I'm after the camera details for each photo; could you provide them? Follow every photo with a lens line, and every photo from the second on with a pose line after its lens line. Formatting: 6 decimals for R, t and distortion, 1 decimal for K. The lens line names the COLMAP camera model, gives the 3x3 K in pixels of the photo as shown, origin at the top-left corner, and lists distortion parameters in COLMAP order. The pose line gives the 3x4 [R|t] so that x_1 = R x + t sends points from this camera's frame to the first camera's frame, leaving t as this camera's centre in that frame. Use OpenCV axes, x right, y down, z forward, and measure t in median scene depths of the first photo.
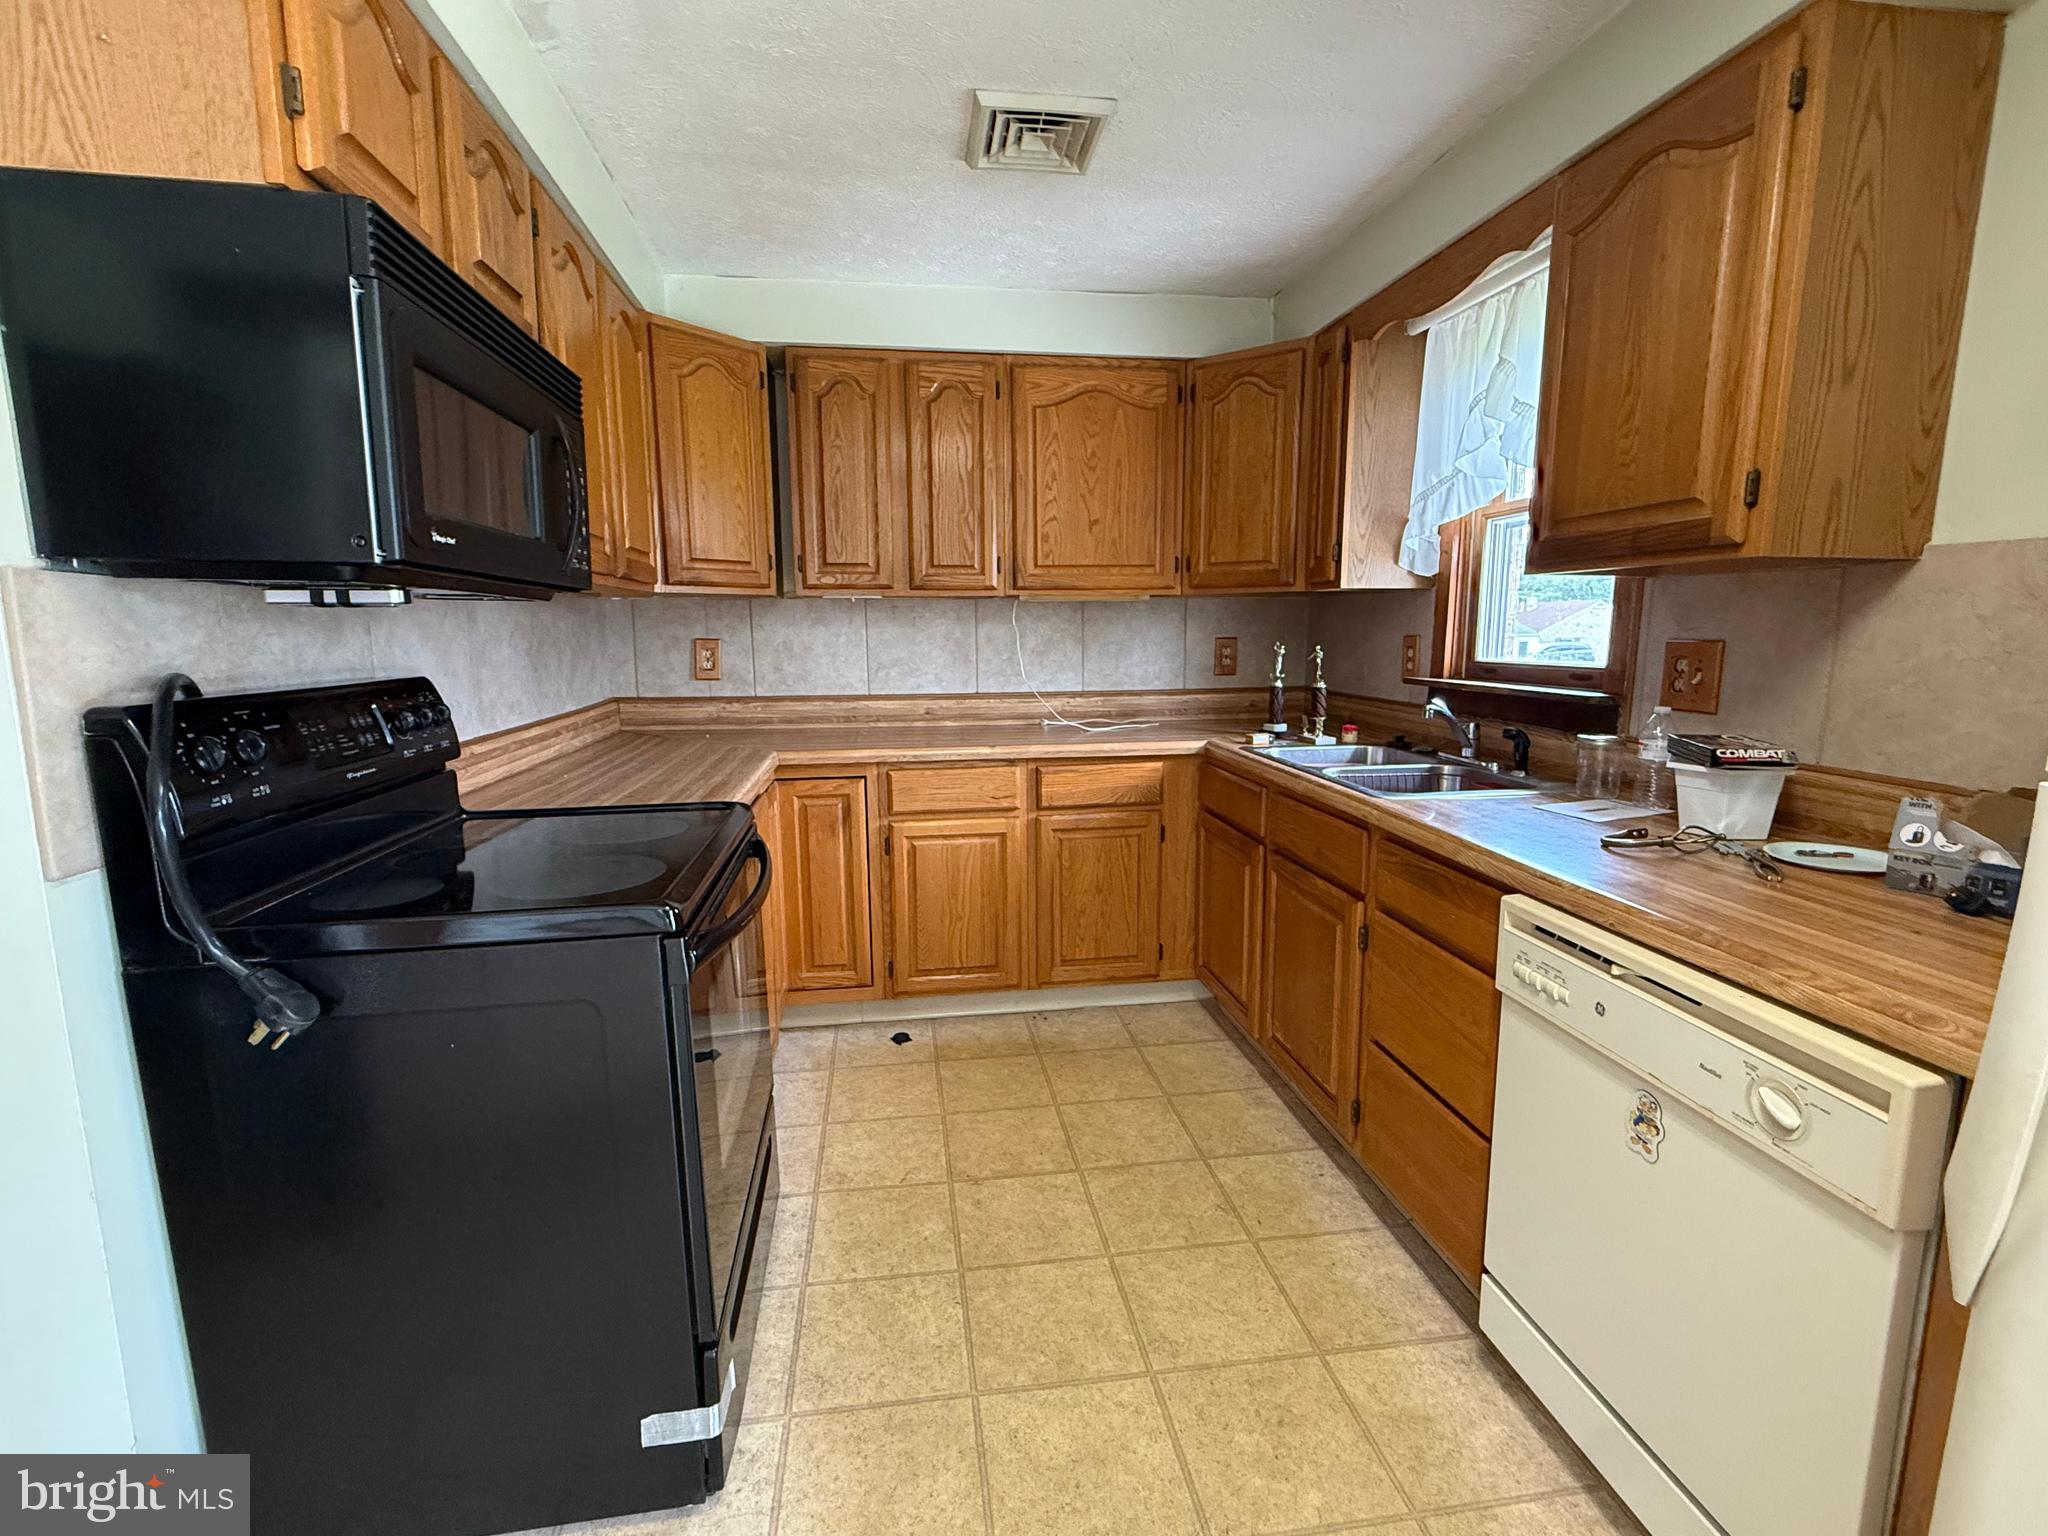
lens RADIAL K [[920.7, 0, 1024.0], [0, 920.7, 768.0], [0, 0, 1]] dist [-0.001763, -0.000271]
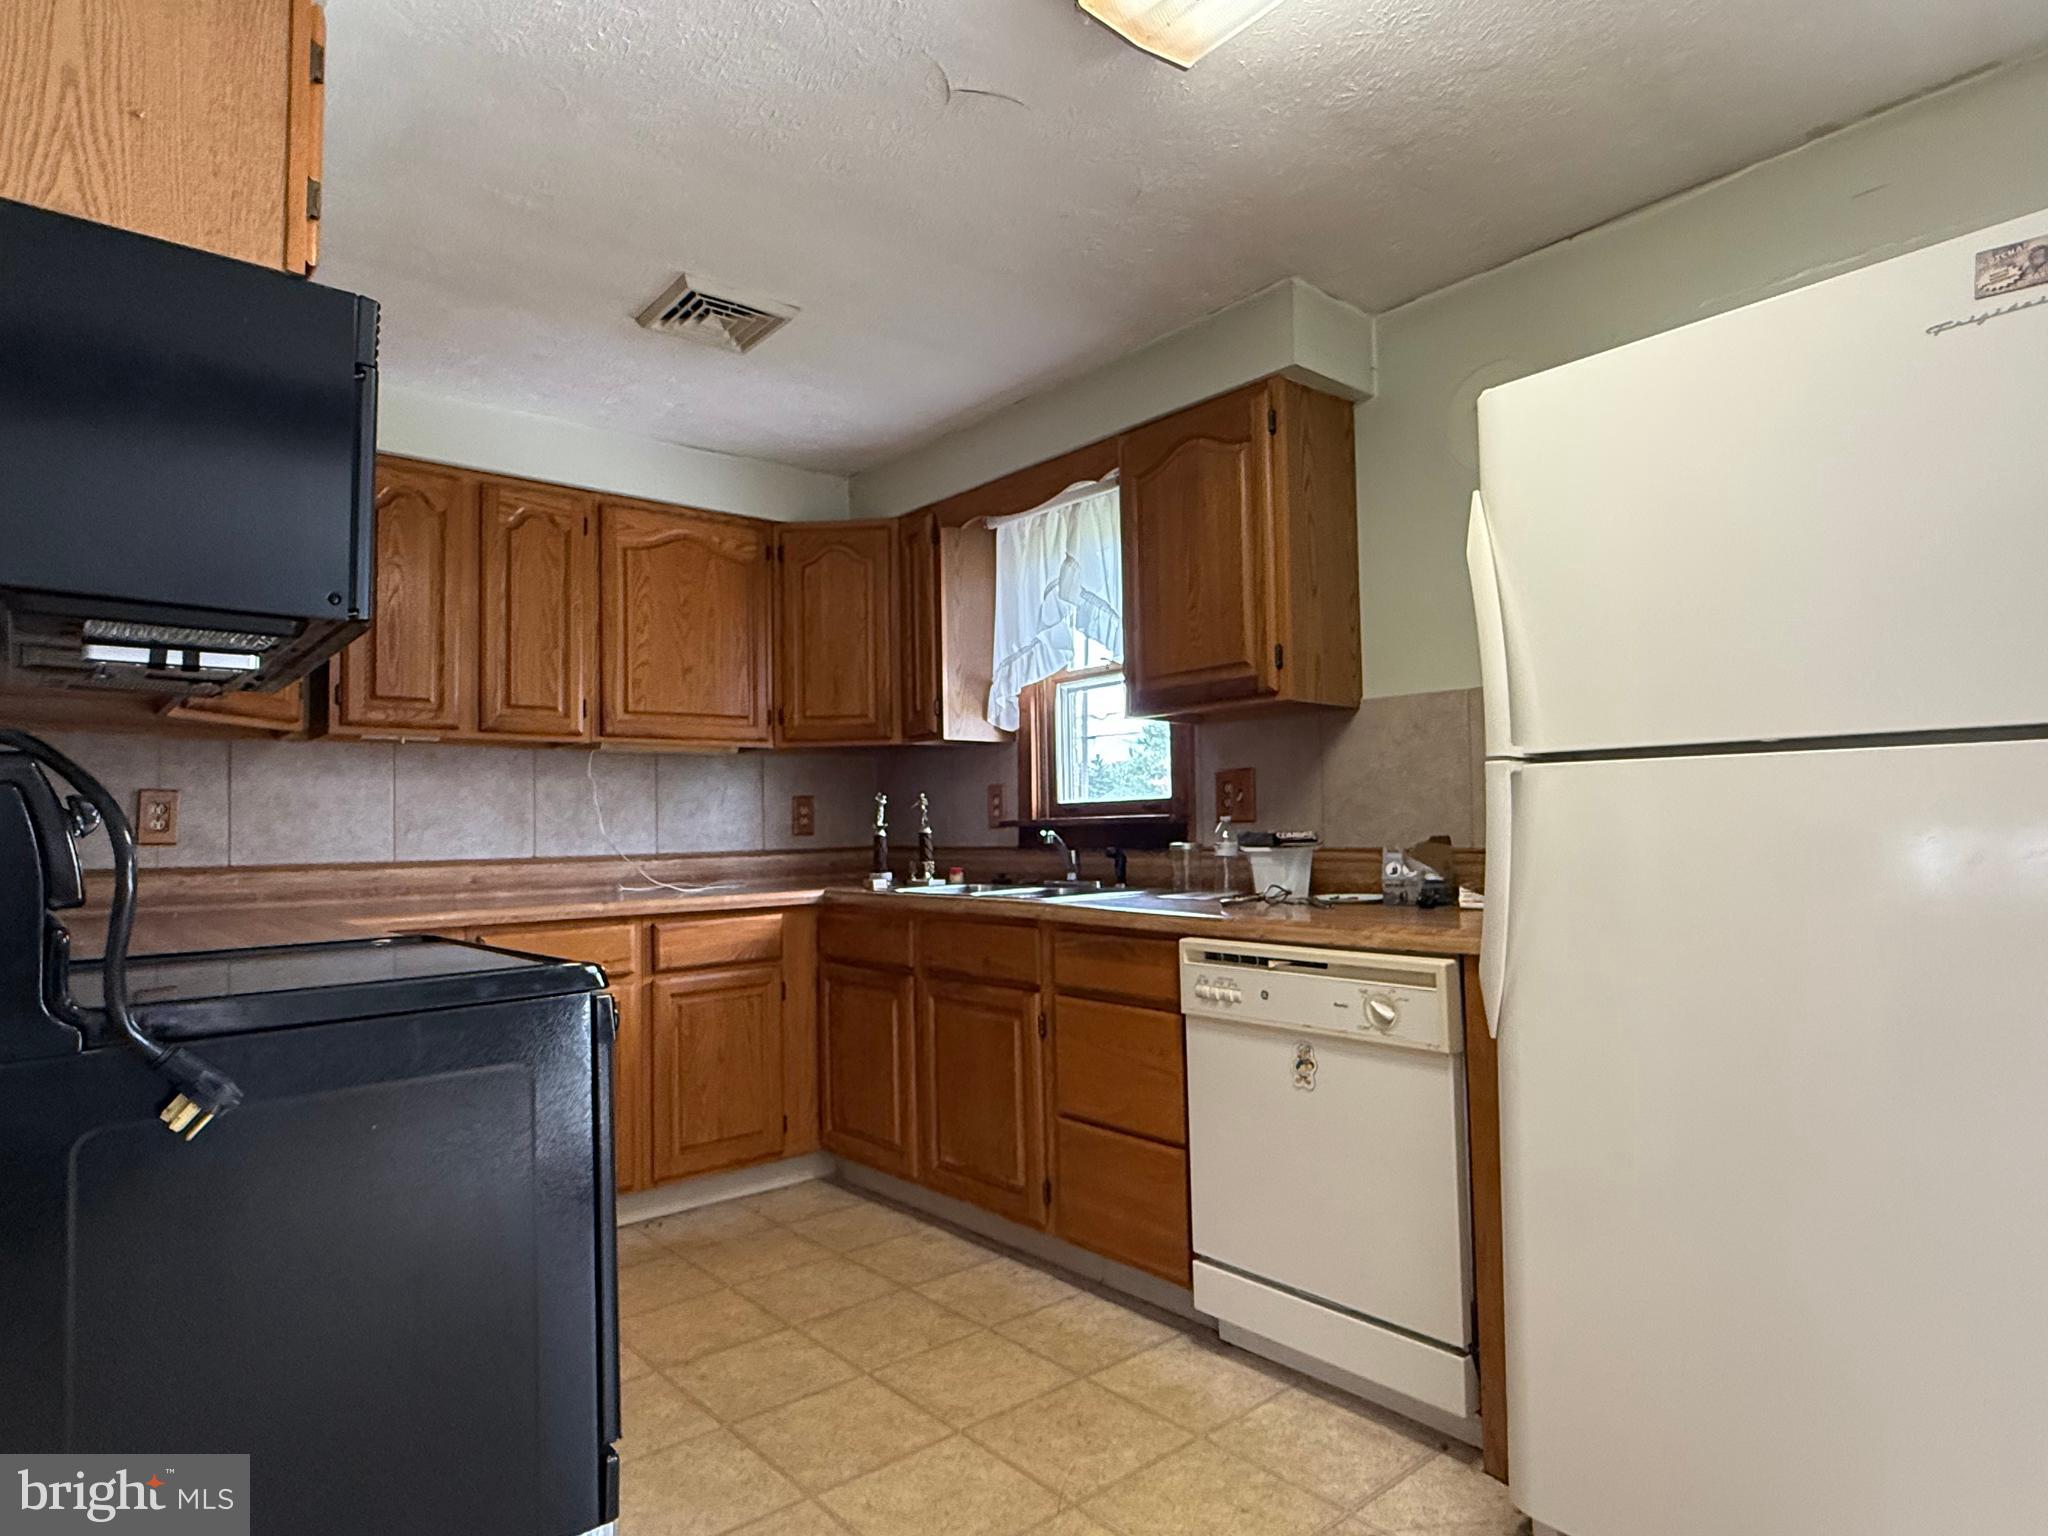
lens RADIAL K [[1143.7, 0, 1024.0], [0, 1143.7, 768.0], [0, 0, 1]] dist [-0.003632, -0.001109]
pose [[0.847310, 0.016760, 0.530835, -0.289248], [0.095603, 0.978362, -0.183488, 0.093702], [-0.522424, 0.206220, 0.827373, -0.157179]]
